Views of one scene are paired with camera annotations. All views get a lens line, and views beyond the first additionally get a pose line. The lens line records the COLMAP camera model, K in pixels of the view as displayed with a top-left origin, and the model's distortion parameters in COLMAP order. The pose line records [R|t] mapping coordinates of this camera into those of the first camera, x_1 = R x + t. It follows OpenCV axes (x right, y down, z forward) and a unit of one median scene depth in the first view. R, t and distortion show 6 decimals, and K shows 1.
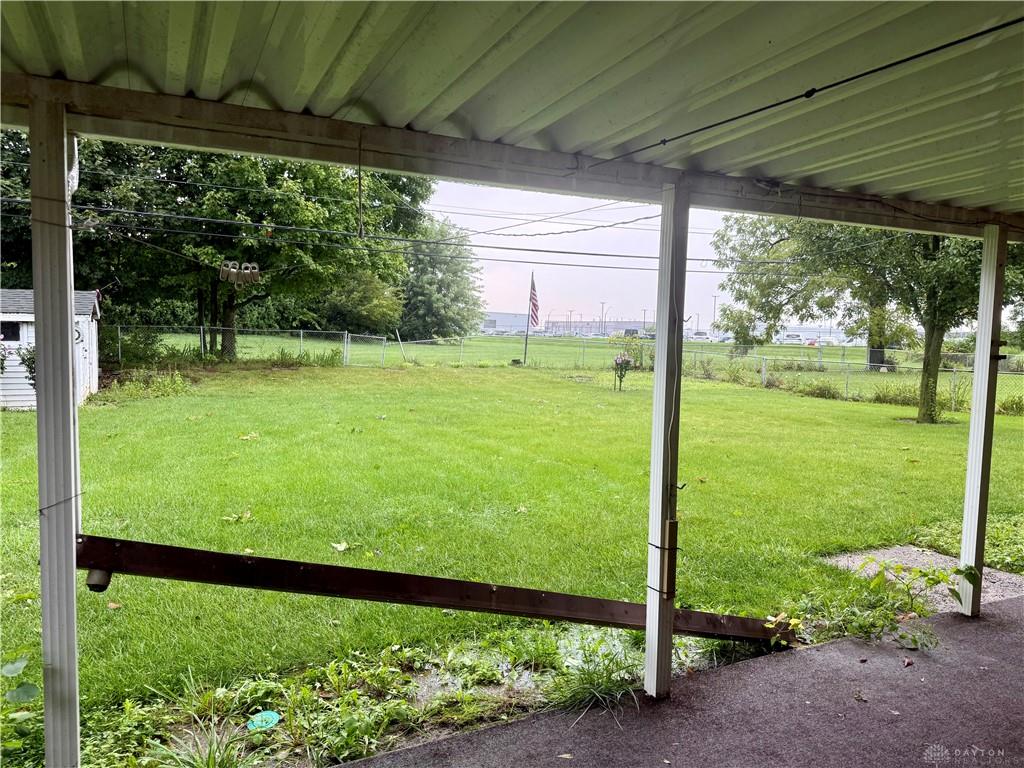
lens RADIAL K [[711.1, 0, 513.8], [0, 711.1, 387.9], [0, 0, 1]] dist [0.021440, -0.030669]
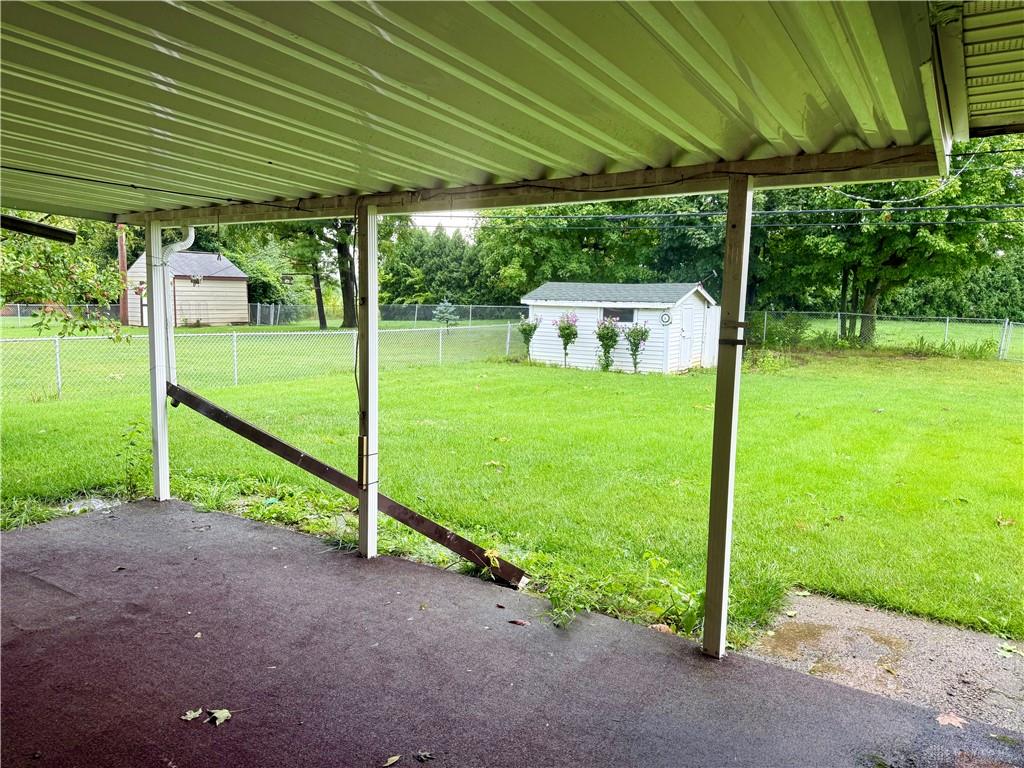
lens RADIAL K [[711.1, 0, 517.4], [0, 711.1, 384.8], [0, 0, 1]] dist [0.021440, -0.030669]
pose [[0.515663, 0.090782, -0.851968, 0.242047], [-0.080311, 0.995114, 0.057426, -0.004730], [0.853019, 0.038810, 0.520435, 0.076051]]
